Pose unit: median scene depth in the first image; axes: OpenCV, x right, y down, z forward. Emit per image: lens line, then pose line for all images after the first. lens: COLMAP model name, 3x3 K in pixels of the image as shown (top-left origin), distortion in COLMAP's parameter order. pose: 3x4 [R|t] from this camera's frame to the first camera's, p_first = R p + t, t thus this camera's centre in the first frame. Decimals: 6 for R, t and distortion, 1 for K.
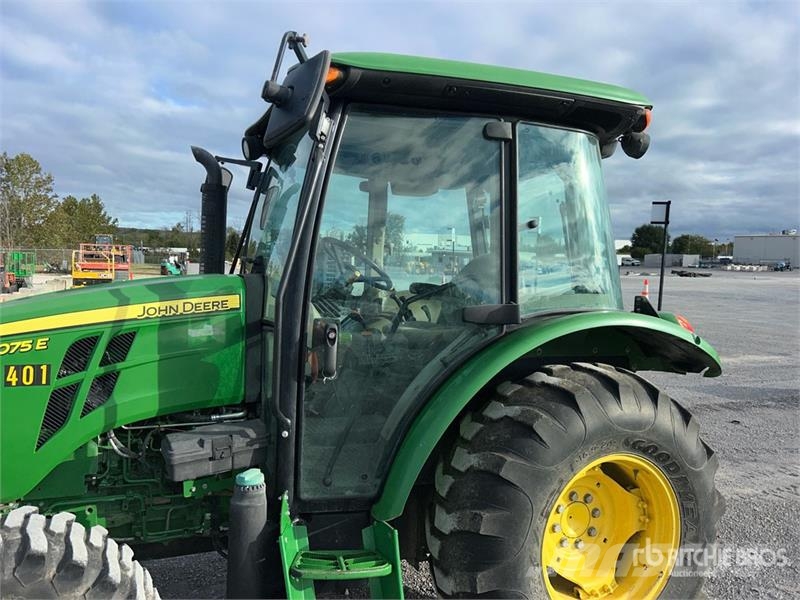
lens RADIAL K [[615.1, 0, 393.0], [0, 615.1, 290.9], [0, 0, 1]] dist [0.057538, -0.066835]
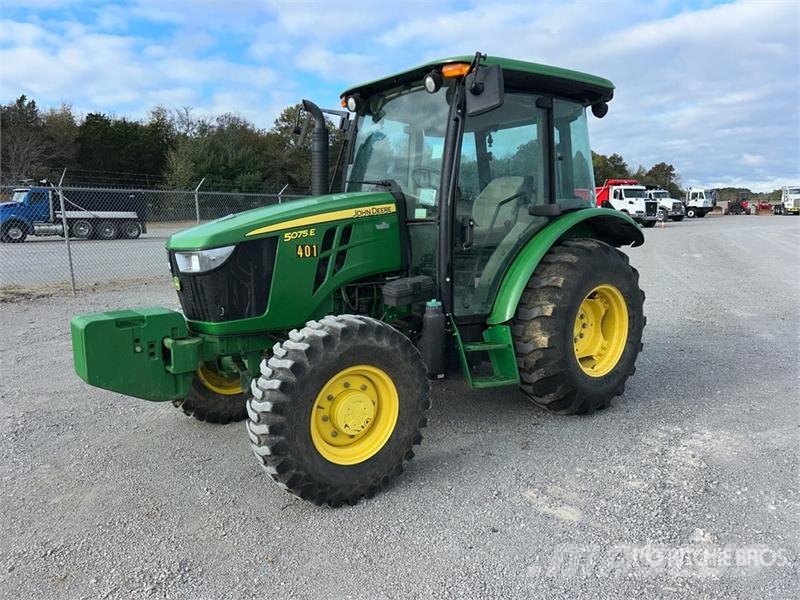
lens RADIAL K [[600.3, 0, 426.1], [0, 600.3, 297.8], [0, 0, 1]] dist [0.061155, -0.070467]
pose [[0.959305, -0.063885, 0.275051, -0.654964], [0.029158, 0.991275, 0.128545, 0.054256], [-0.280863, -0.115294, 0.952798, -0.583295]]
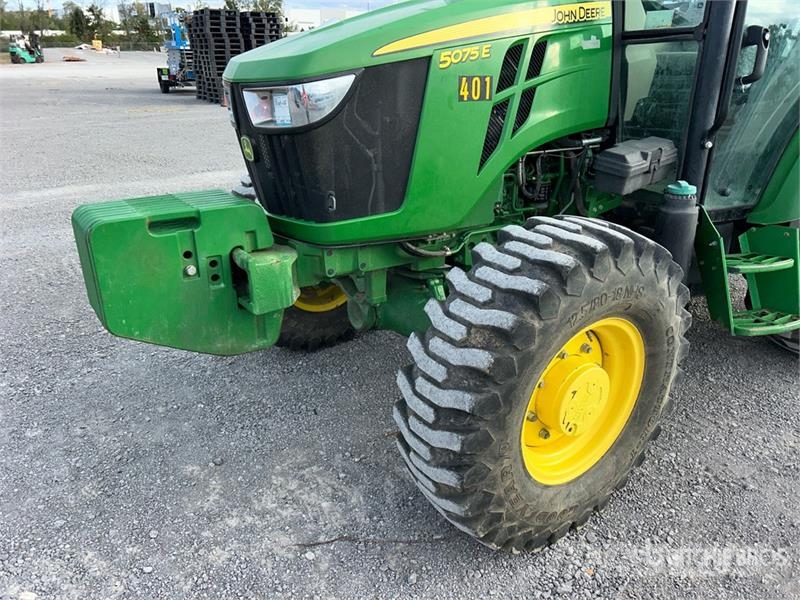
lens RADIAL K [[615.5, 0, 400.7], [0, 615.5, 312.4], [0, 0, 1]] dist [0.011158, 0.005191]
pose [[0.982972, -0.092403, 0.158832, -0.772934], [0.029508, 0.932525, 0.359897, 0.100854], [-0.181370, -0.349082, 0.919373, 0.073427]]
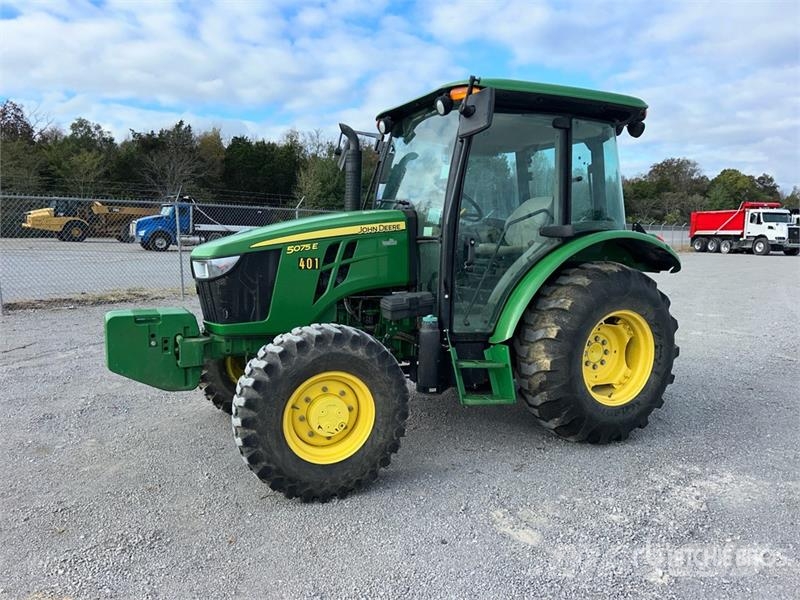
lens RADIAL K [[603.3, 0, 411.2], [0, 603.3, 304.9], [0, 0, 1]] dist [0.062451, -0.081271]
pose [[0.997647, -0.009196, 0.067947, -0.366429], [0.002029, 0.994491, 0.104802, 0.063857], [-0.068537, -0.104417, 0.992169, -0.696740]]
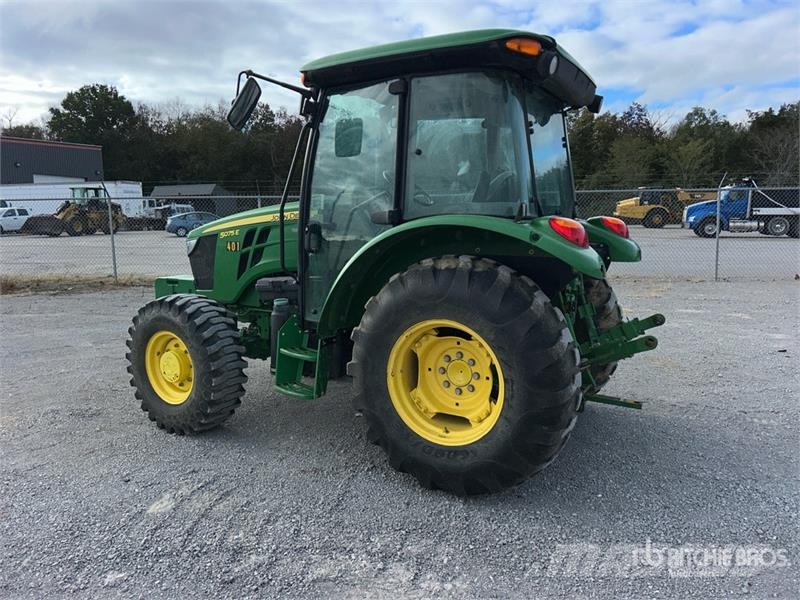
lens RADIAL K [[603.3, 0, 411.2], [0, 603.3, 304.9], [0, 0, 1]] dist [0.062451, -0.081271]
pose [[0.639146, 0.091274, -0.763650, 1.333552], [0.005587, 0.992355, 0.123286, 0.070685], [0.769065, -0.083065, 0.633750, 0.086737]]
